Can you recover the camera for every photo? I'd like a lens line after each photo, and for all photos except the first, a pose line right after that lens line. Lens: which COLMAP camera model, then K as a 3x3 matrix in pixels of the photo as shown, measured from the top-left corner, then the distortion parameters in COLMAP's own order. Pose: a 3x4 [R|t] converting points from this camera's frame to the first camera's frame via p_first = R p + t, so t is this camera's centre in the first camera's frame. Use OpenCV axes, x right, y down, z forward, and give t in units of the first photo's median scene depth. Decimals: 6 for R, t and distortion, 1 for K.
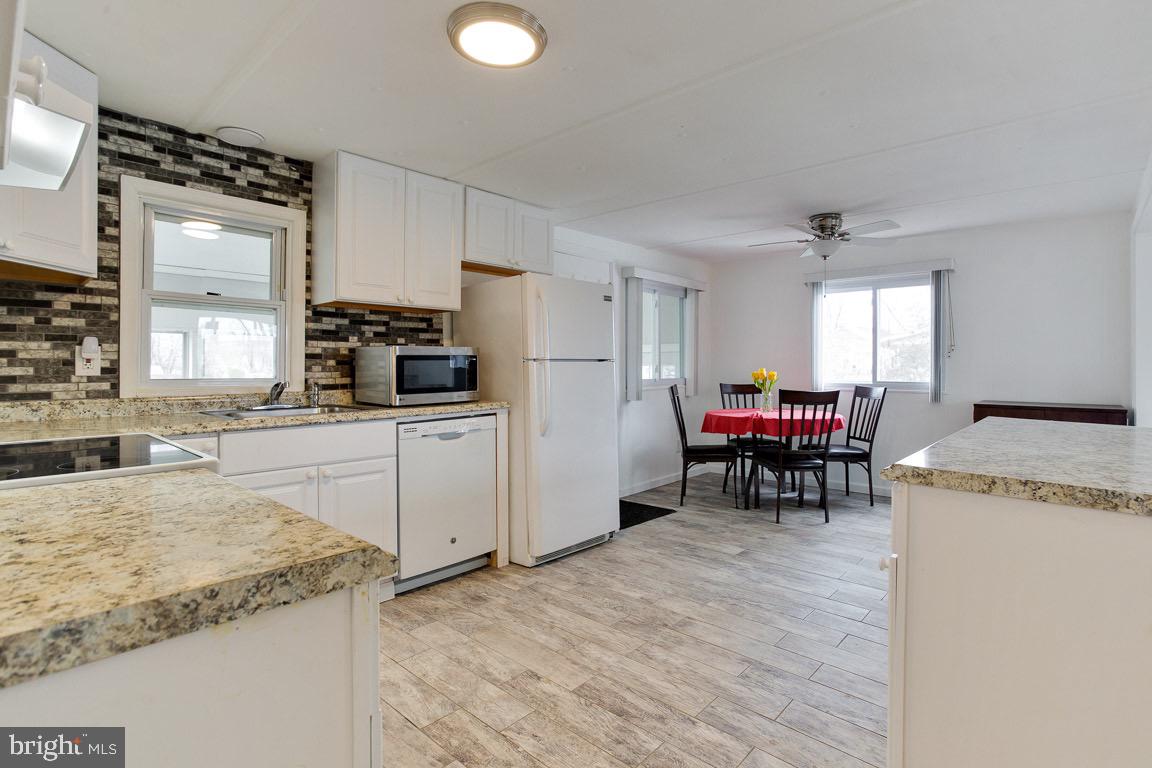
lens RADIAL K [[561.4, 0, 589.4], [0, 561.4, 372.3], [0, 0, 1]] dist [-0.062893, 0.032495]
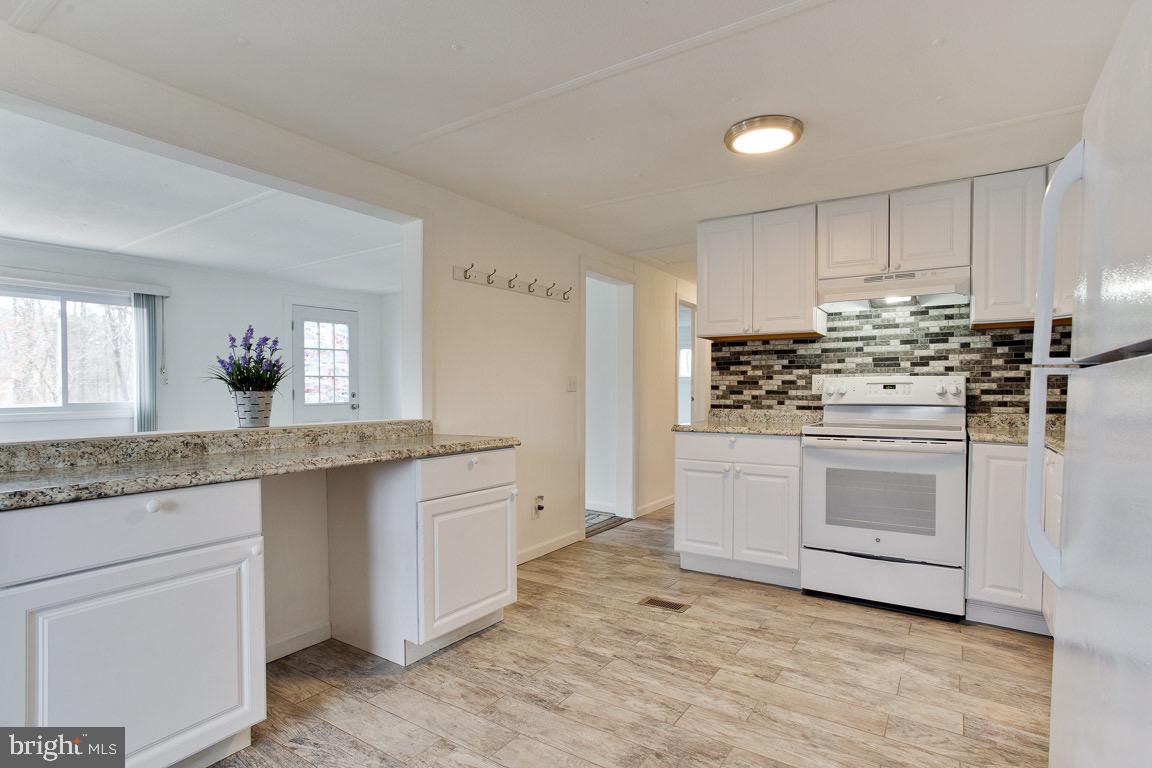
lens RADIAL K [[575.6, 0, 587.4], [0, 575.6, 403.4], [0, 0, 1]] dist [-0.023625, 0.001443]
pose [[-0.988630, 0.003065, -0.150341, 0.312742], [-0.002139, 0.999404, 0.034441, -0.014103], [0.150357, 0.034371, -0.988034, 1.581577]]
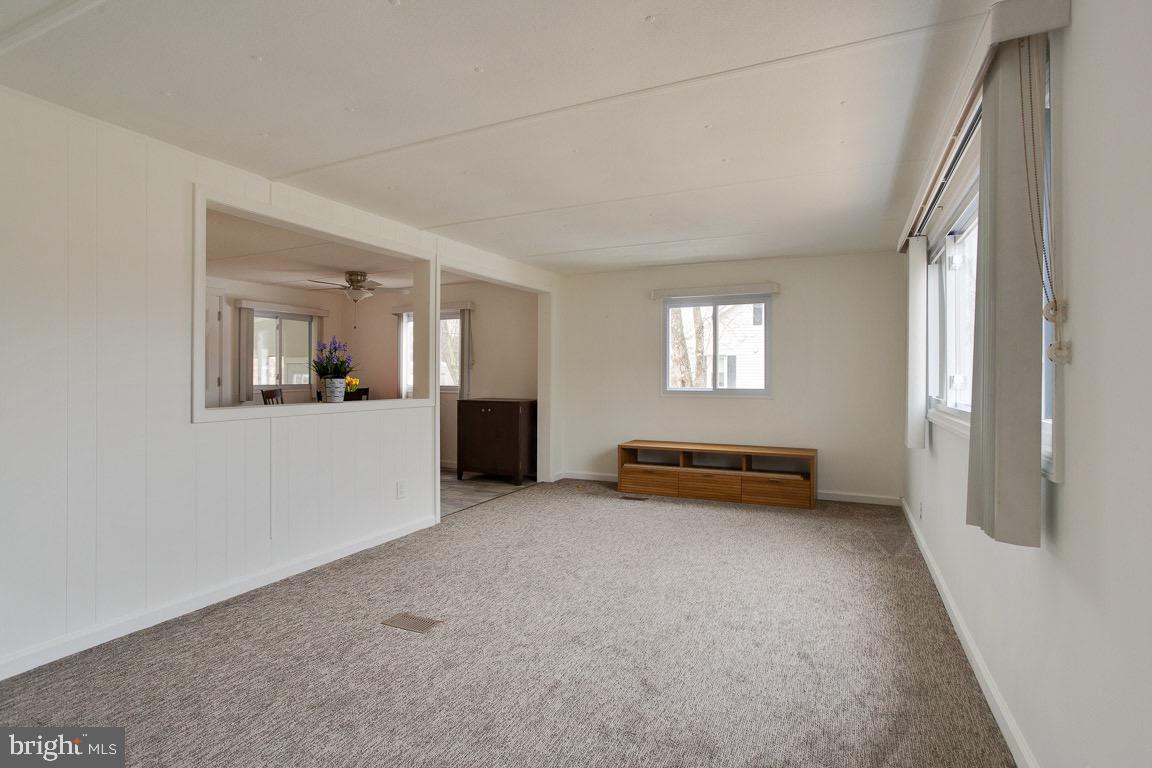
lens RADIAL K [[561.4, 0, 589.4], [0, 561.4, 372.3], [0, 0, 1]] dist [-0.062893, 0.032495]
pose [[0.954082, 0.002180, 0.299538, 0.901363], [0.001987, 0.999905, -0.013606, 0.003401], [-0.299539, 0.013577, 0.953987, -0.916060]]
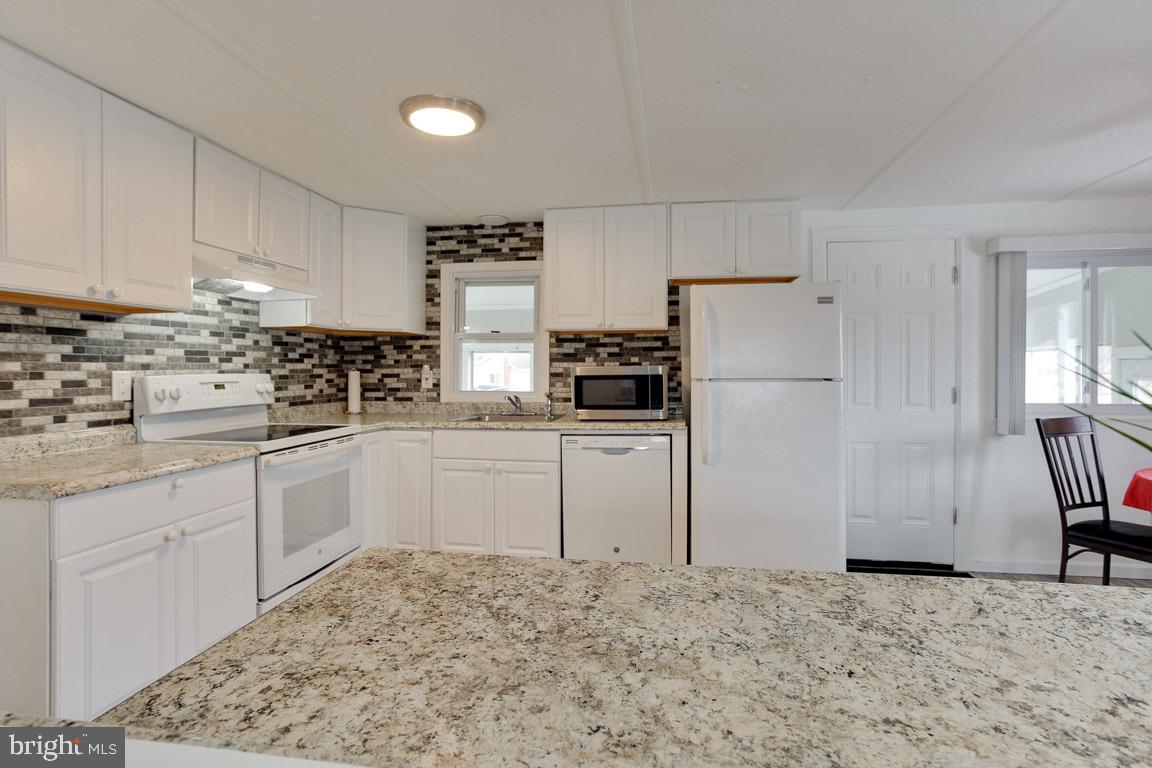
lens RADIAL K [[561.4, 0, 589.4], [0, 561.4, 372.3], [0, 0, 1]] dist [-0.062893, 0.032495]
pose [[0.542478, 0.004129, -0.840060, 0.699304], [-0.006779, 0.999977, 0.000537, -0.041122], [0.840043, 0.005404, 0.542493, 0.429097]]
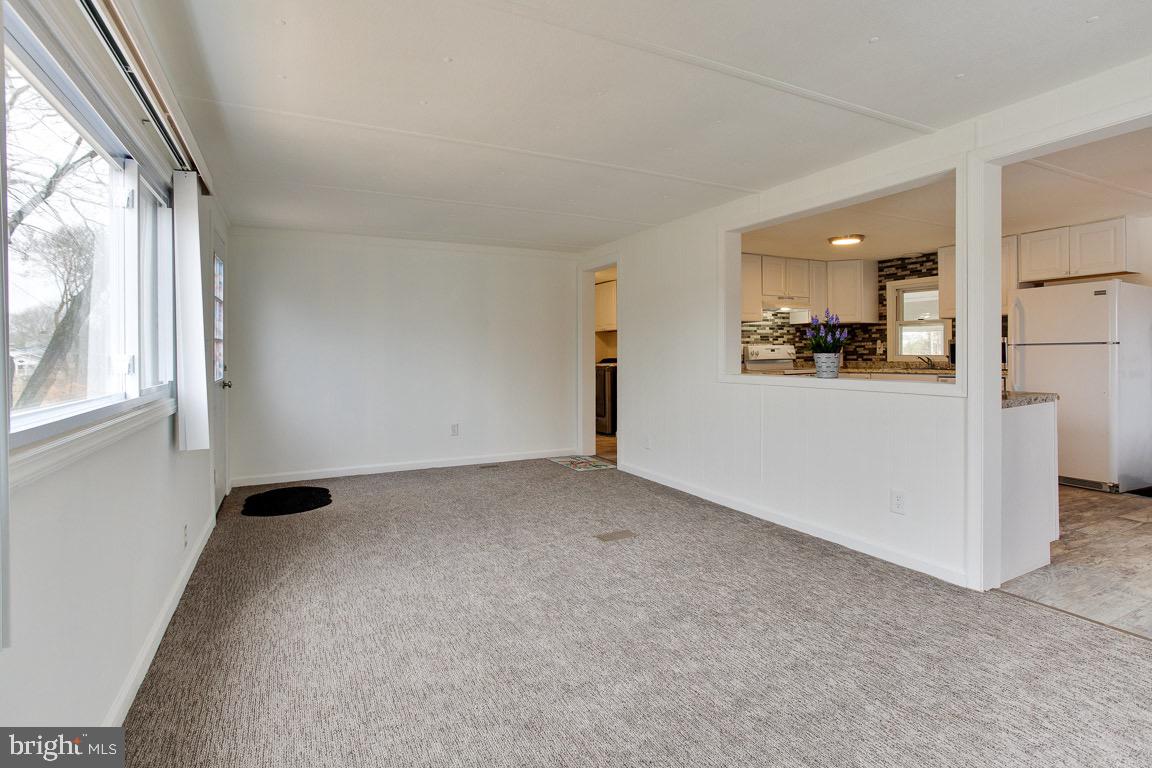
lens RADIAL K [[572.4, 0, 592.3], [0, 572.4, 352.2], [0, 0, 1]] dist [-0.021463, 0.000049]
pose [[-0.347243, 0.002747, -0.937771, 2.199027], [0.000101, 0.999996, 0.002891, -0.008024], [0.937775, 0.000909, -0.347242, 0.539482]]
